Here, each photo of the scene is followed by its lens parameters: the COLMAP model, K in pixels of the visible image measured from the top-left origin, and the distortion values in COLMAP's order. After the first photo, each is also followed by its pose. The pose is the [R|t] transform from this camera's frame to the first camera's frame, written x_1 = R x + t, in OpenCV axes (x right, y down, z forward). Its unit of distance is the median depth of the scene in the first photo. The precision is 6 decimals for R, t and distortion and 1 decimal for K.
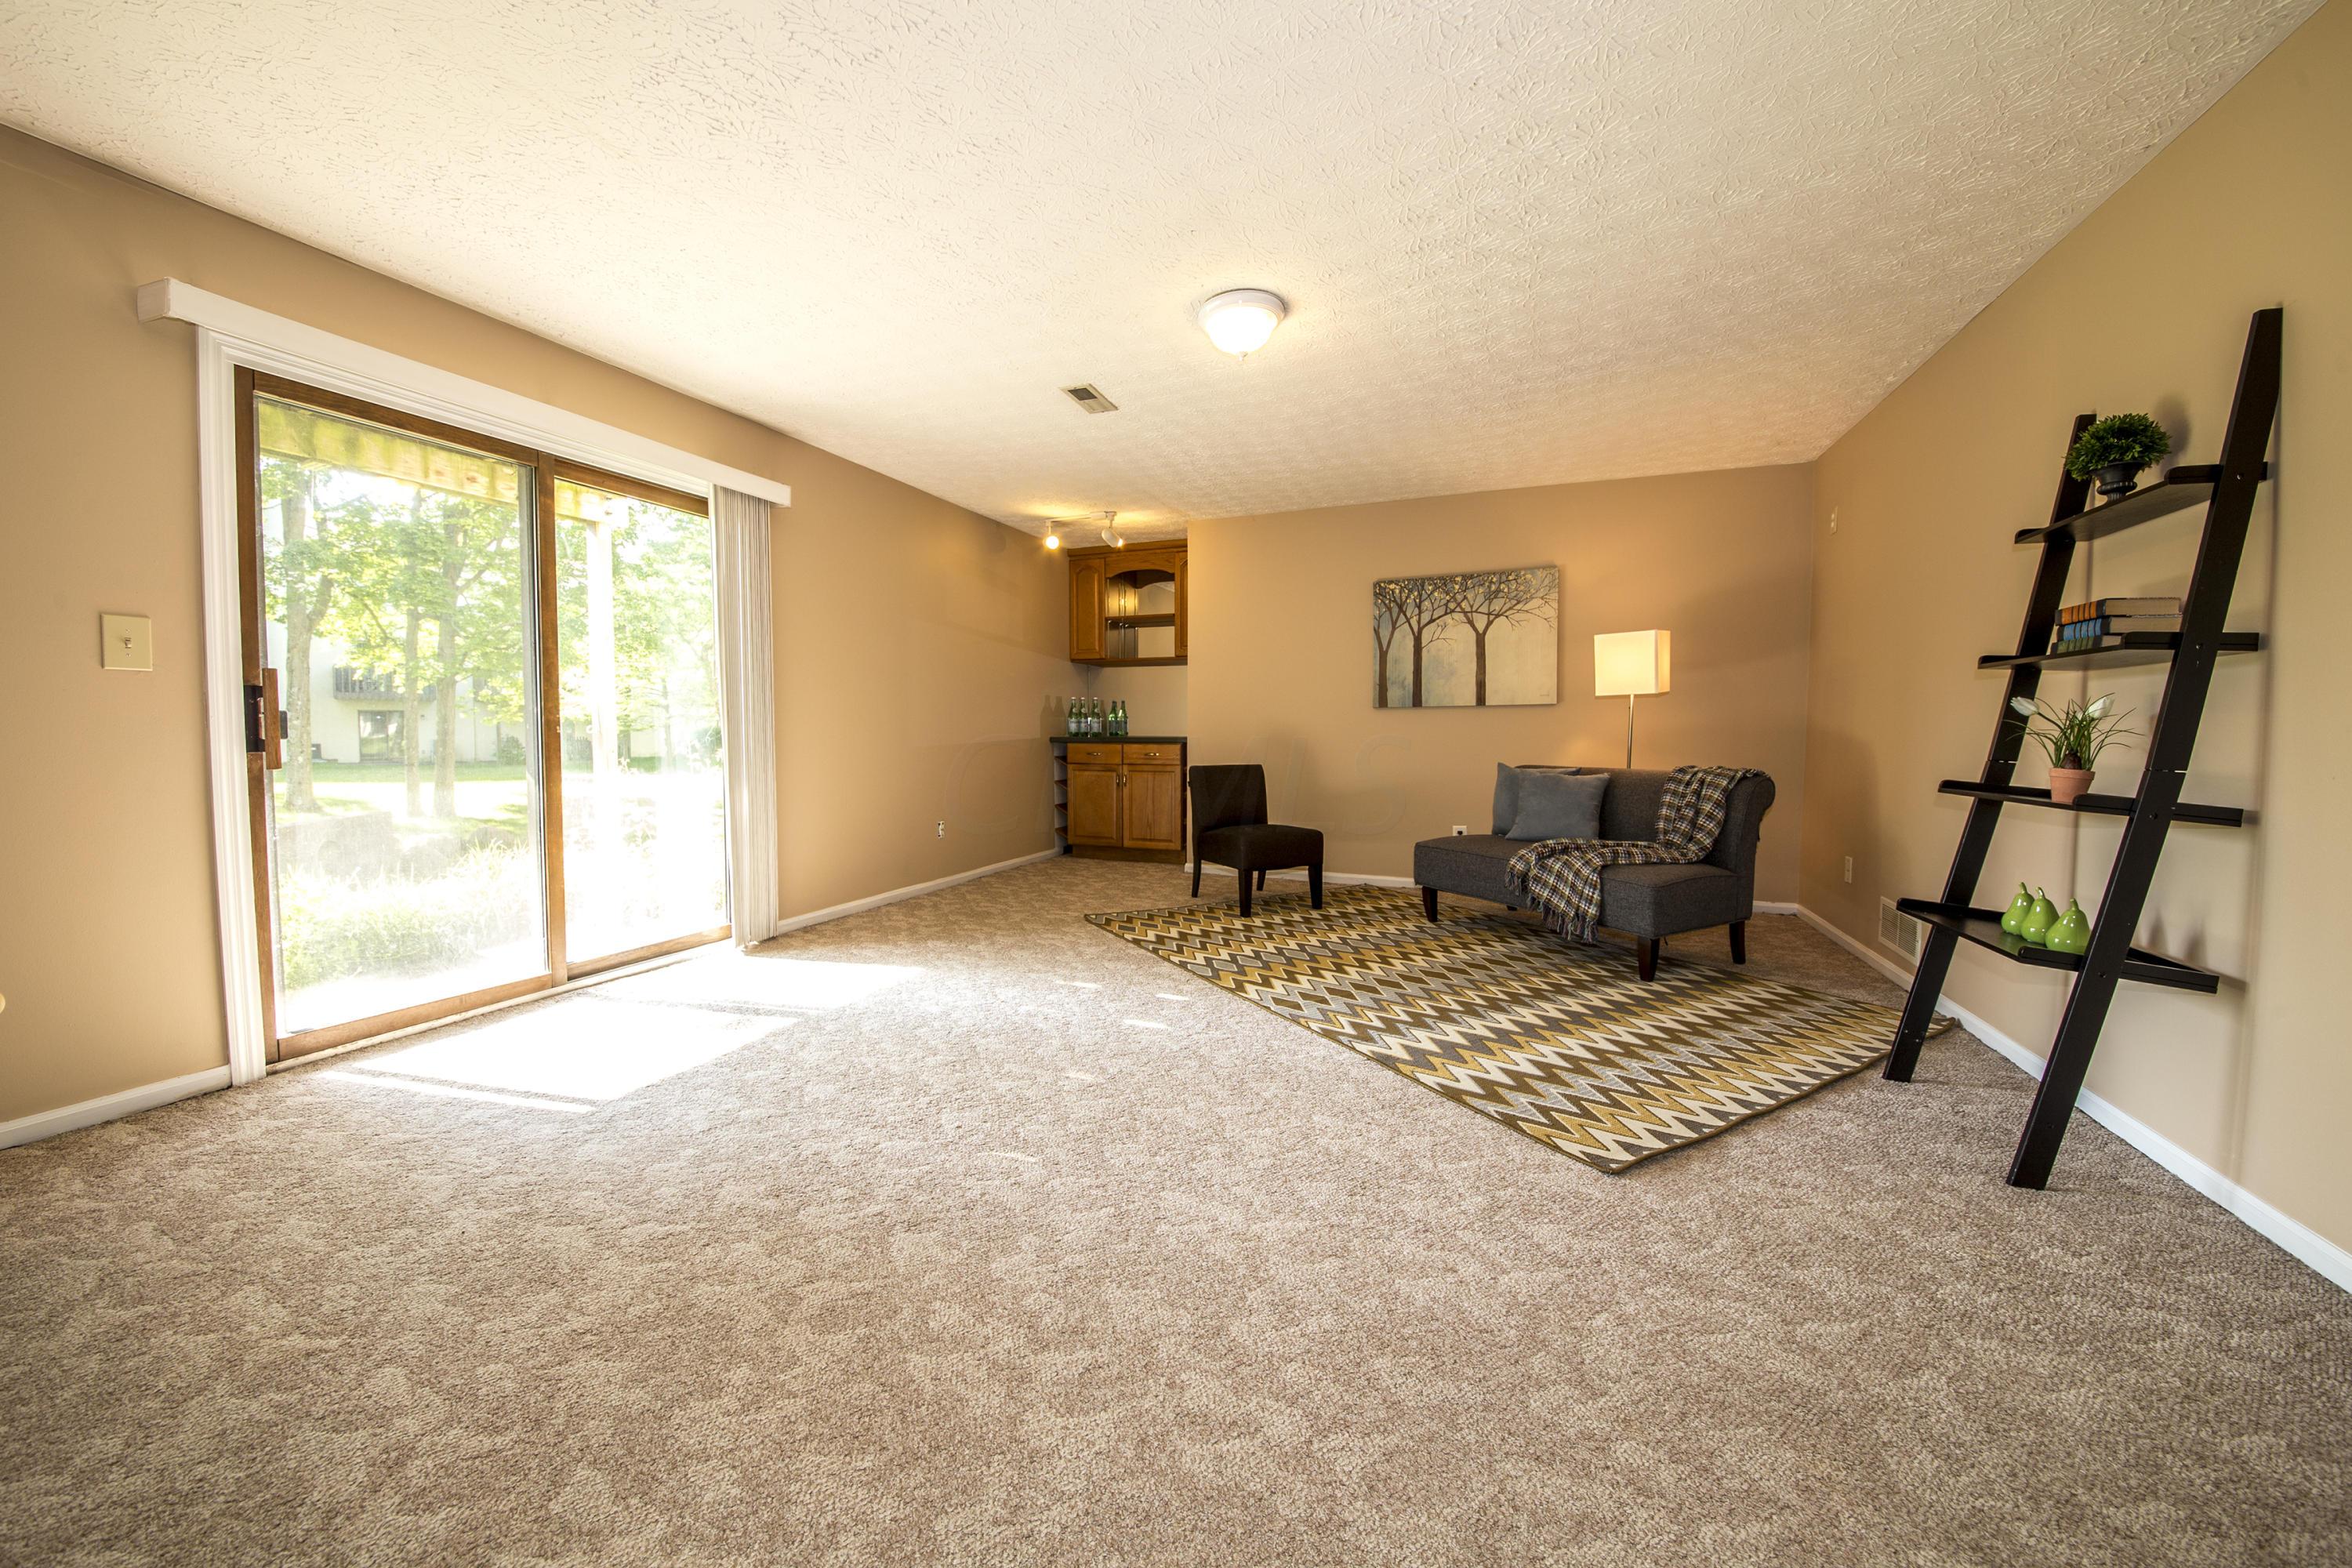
lens RADIAL K [[846.1, 0, 1162.1], [0, 846.1, 765.6], [0, 0, 1]] dist [0.004763, -0.012399]
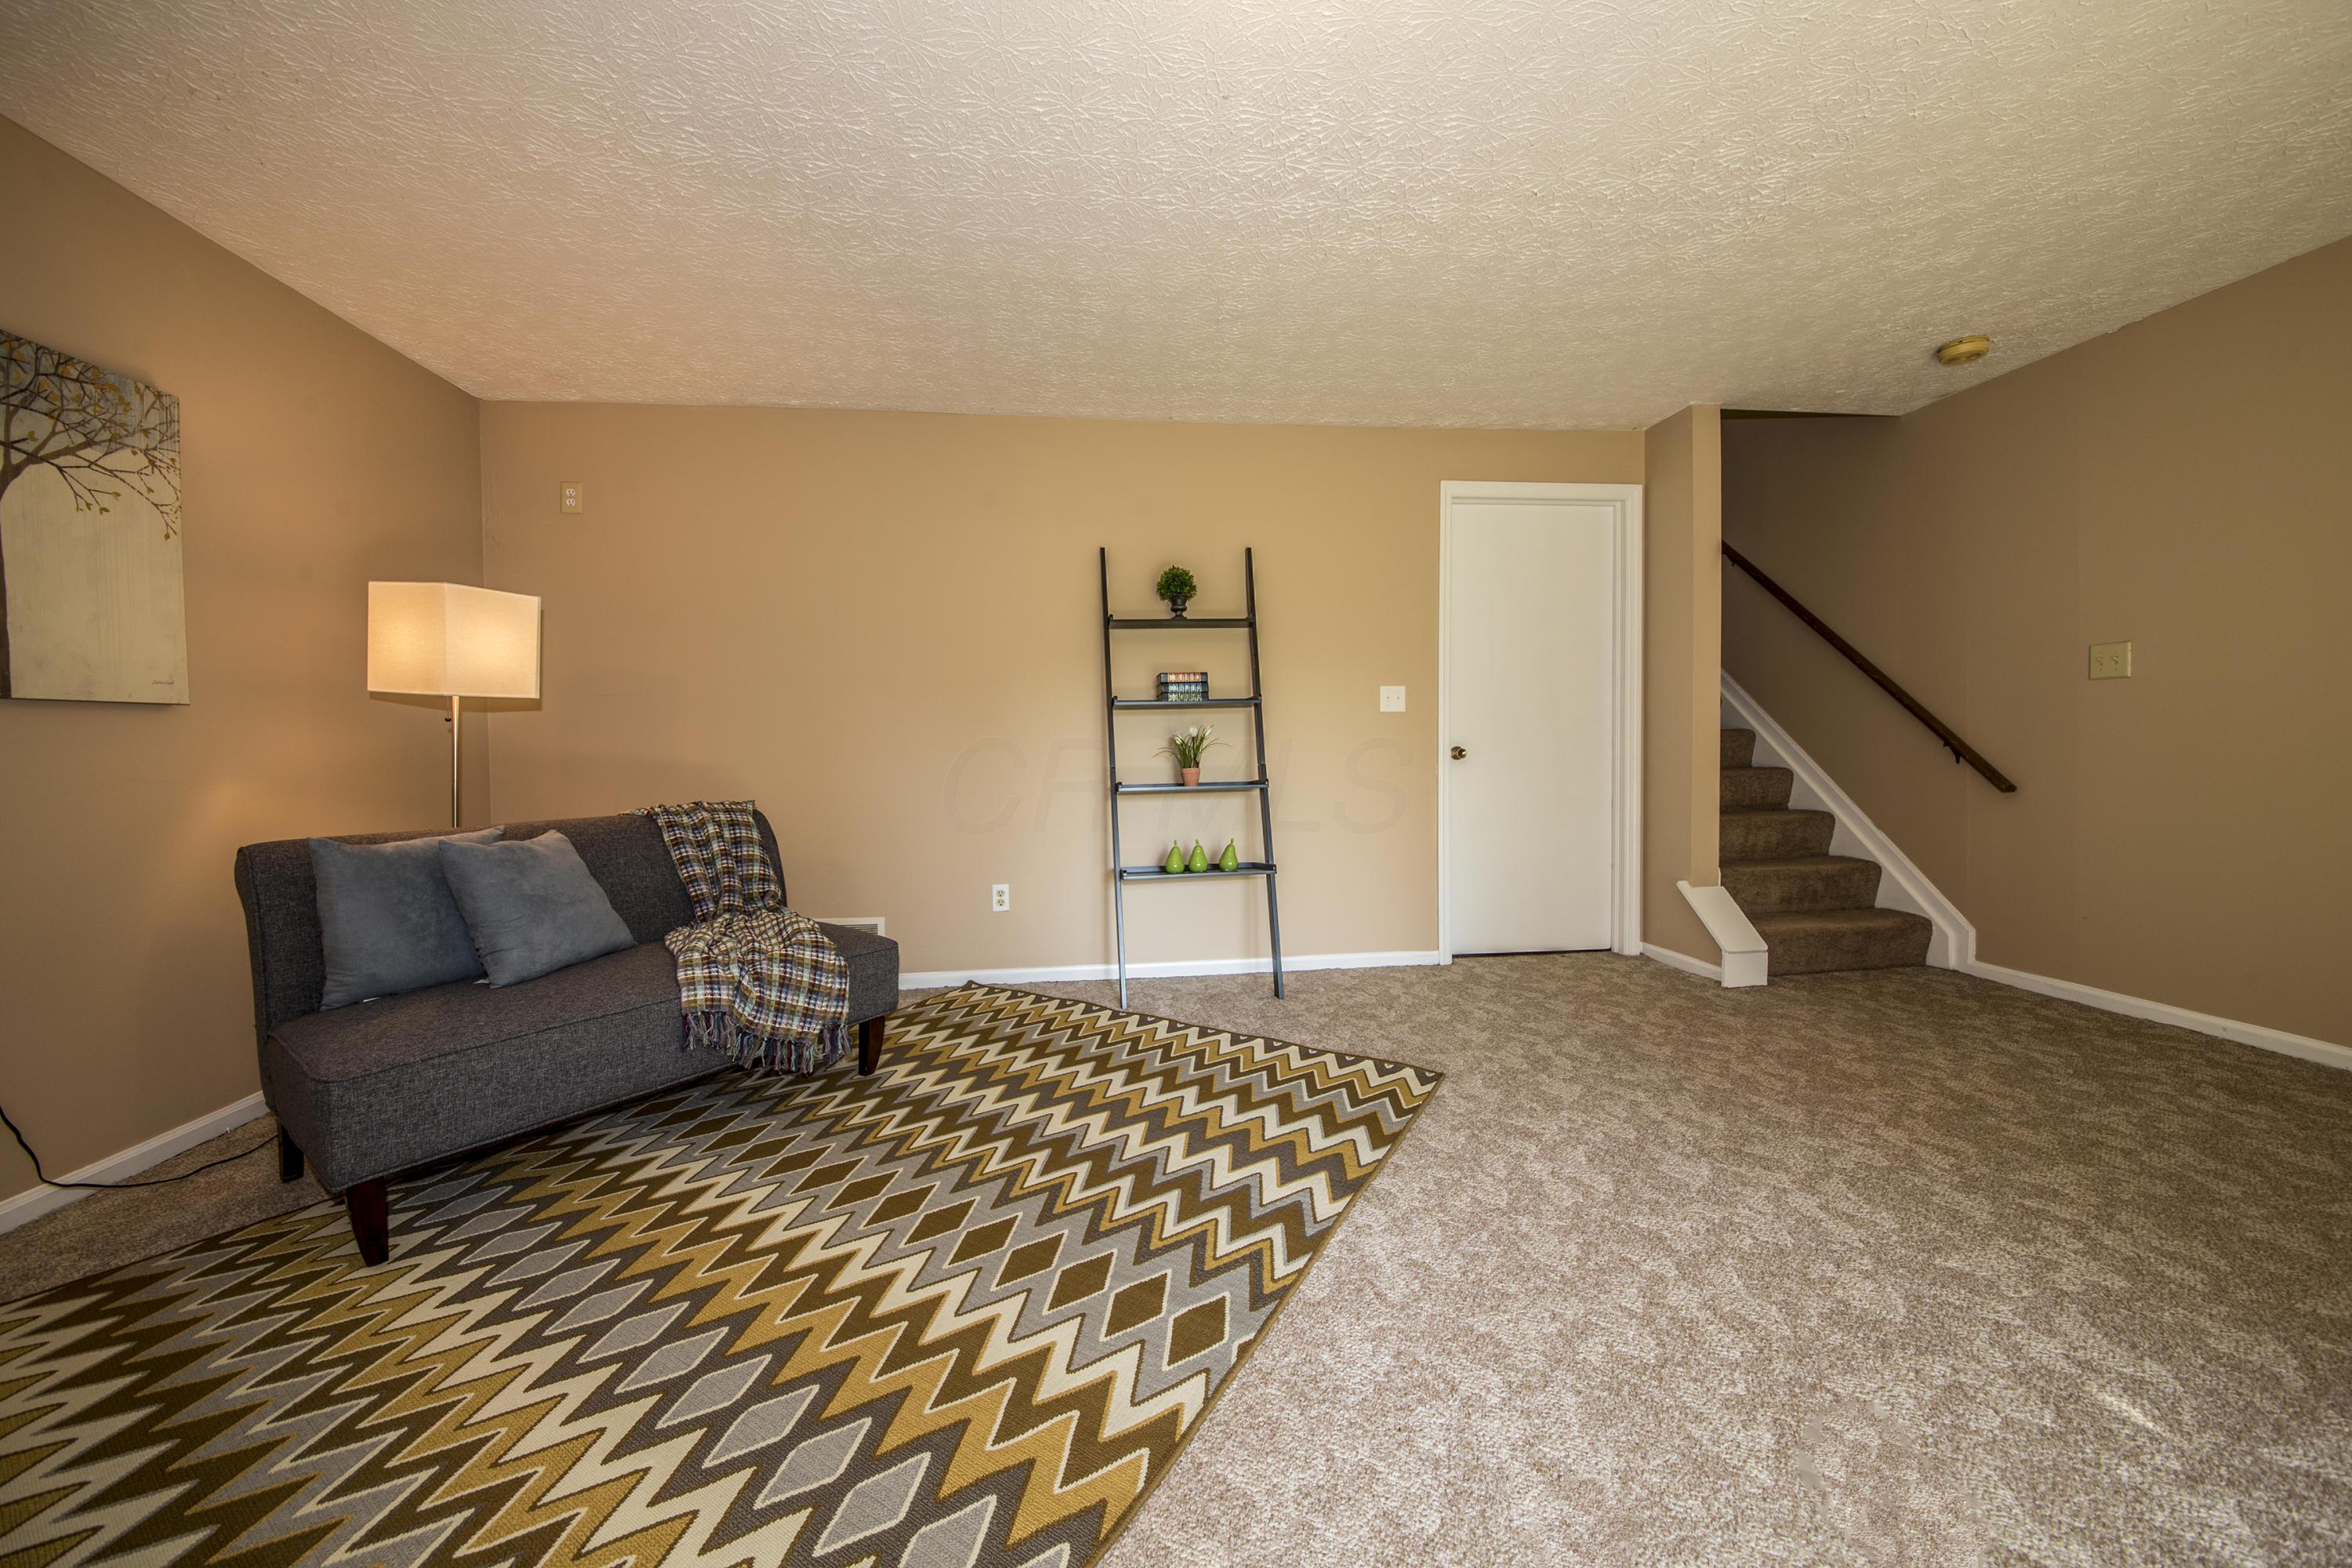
lens RADIAL K [[846.1, 0, 1162.1], [0, 846.1, 765.6], [0, 0, 1]] dist [0.004763, -0.012399]
pose [[-0.478687, -0.002172, 0.877983, -0.149902], [0.066123, 0.997068, 0.038517, -0.024687], [-0.875492, 0.076492, -0.477139, 0.747076]]
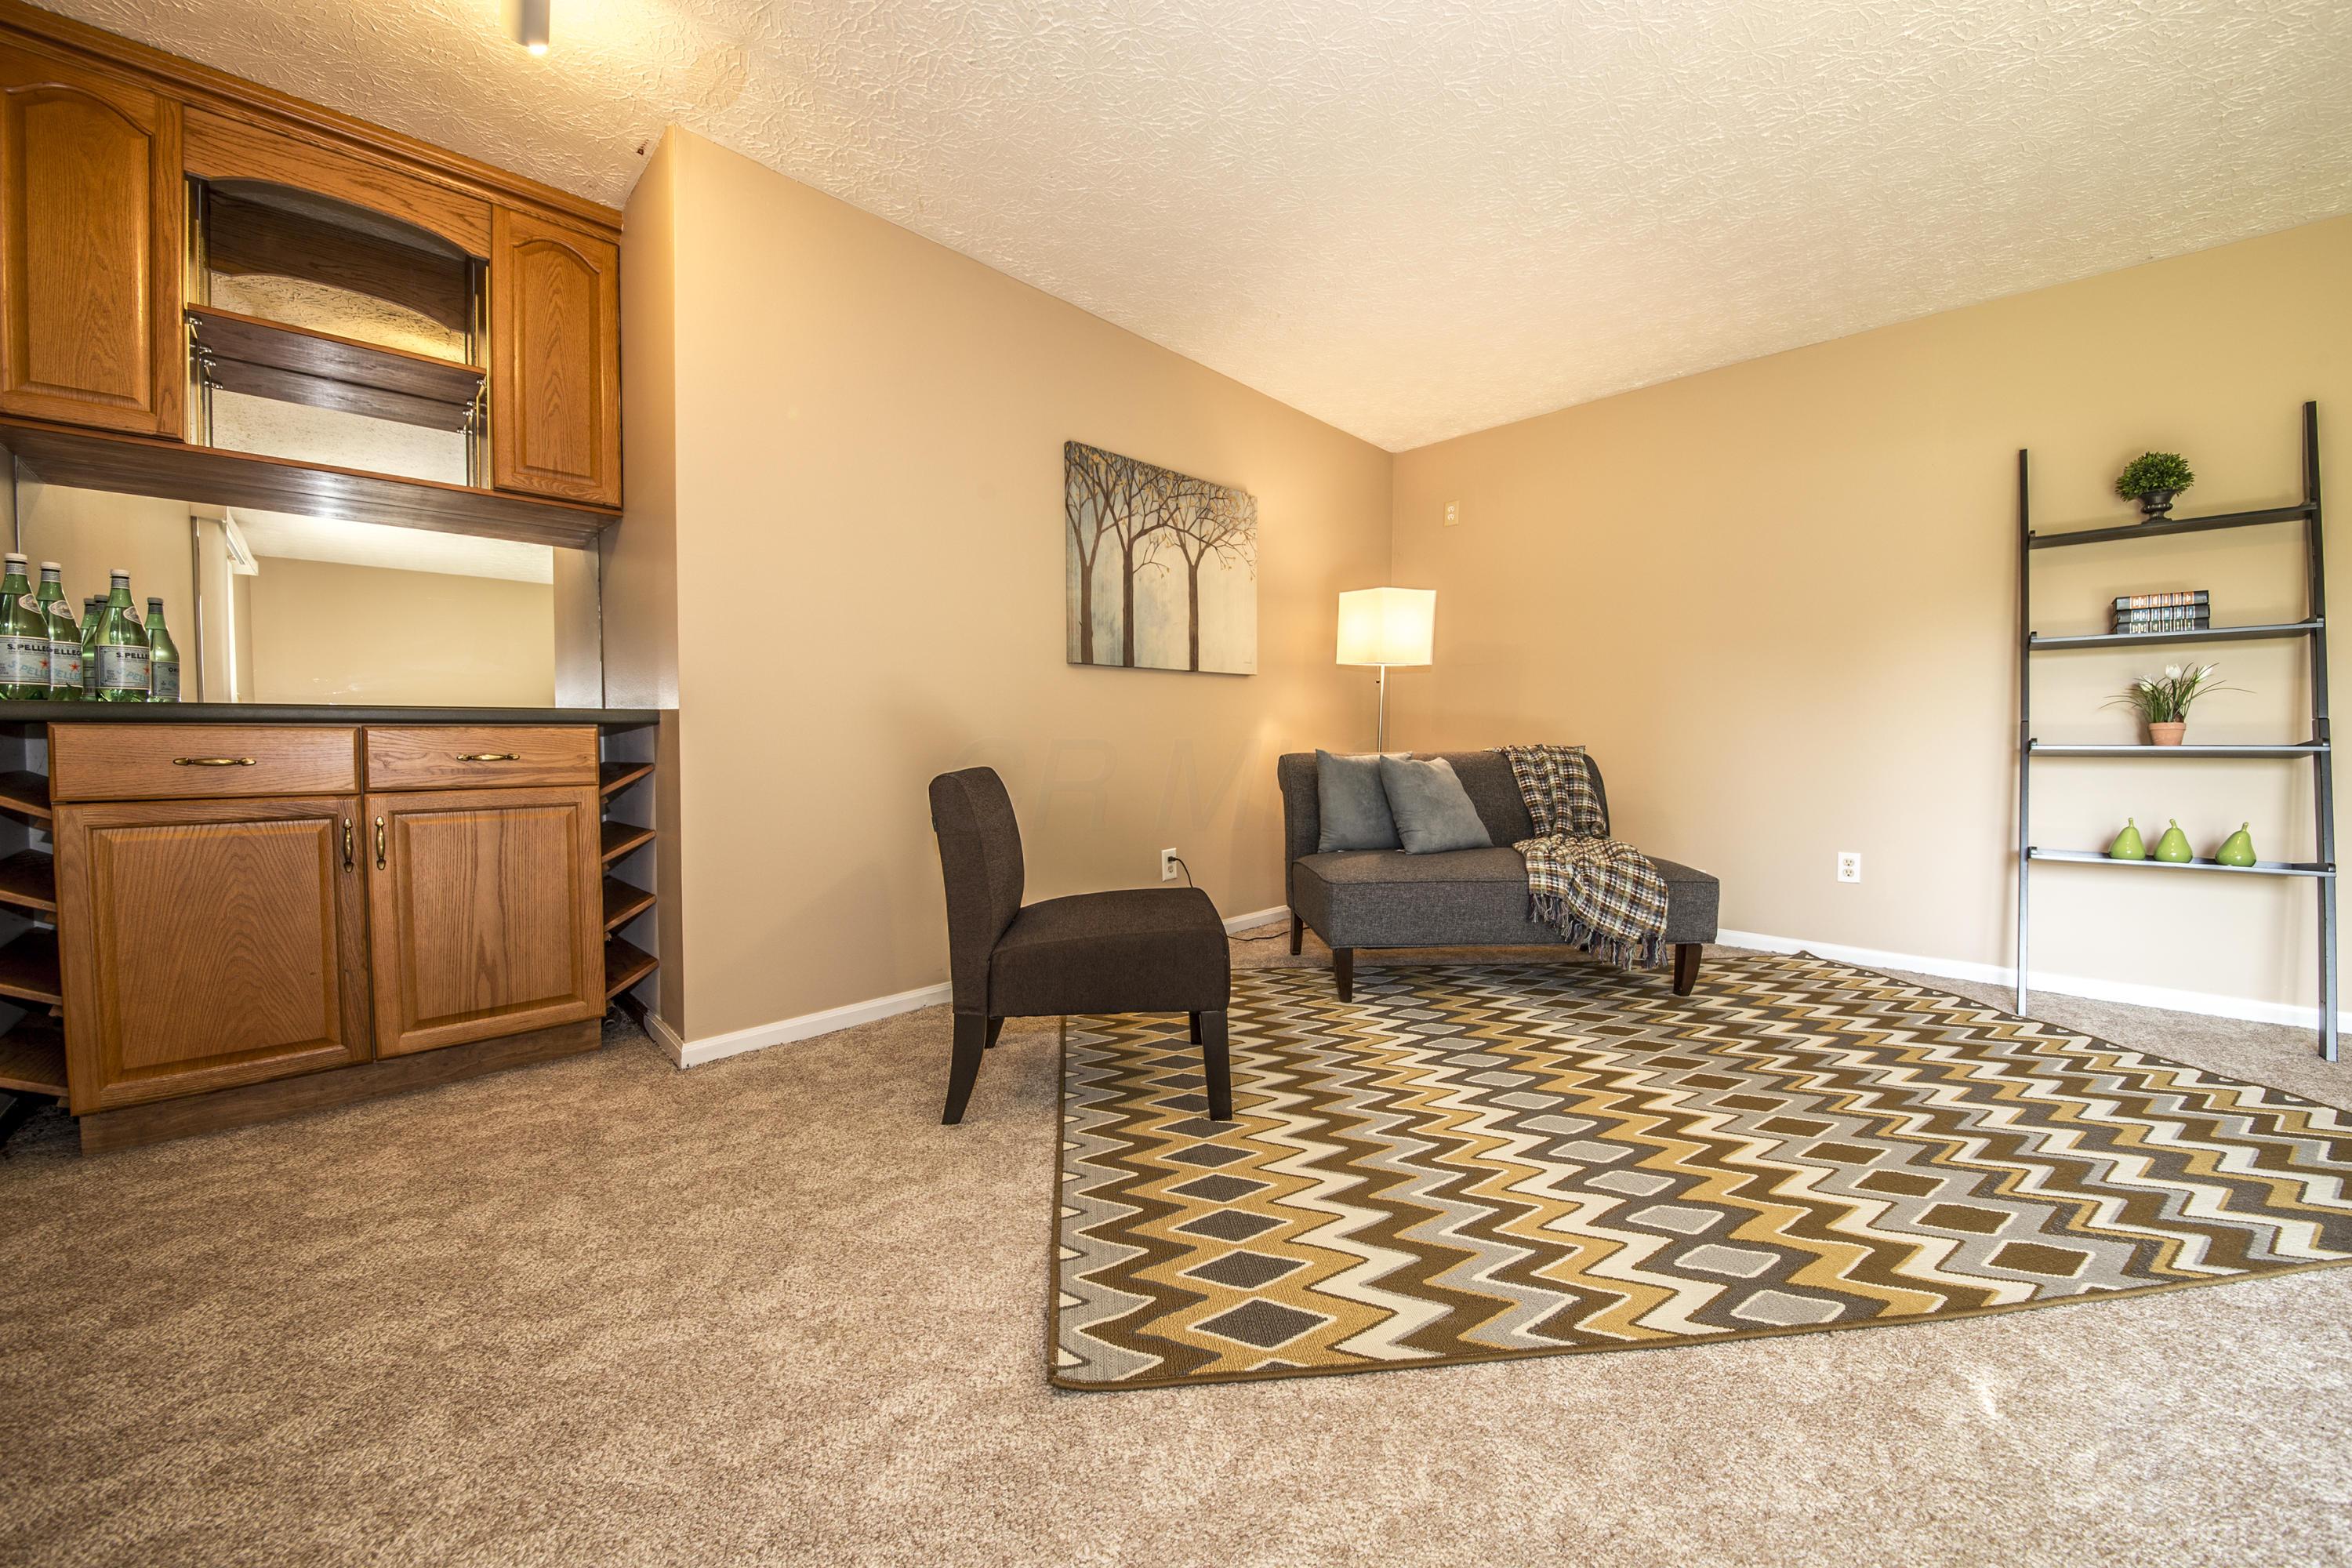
lens RADIAL K [[822.8, 0, 1144.6], [0, 822.8, 779.2], [0, 0, 1]] dist [-0.023480, -0.003647]
pose [[0.413358, -0.039596, 0.909707, -0.246683], [0.049132, 0.998569, 0.021138, -0.000625], [-0.909242, 0.035958, 0.414712, 0.767711]]
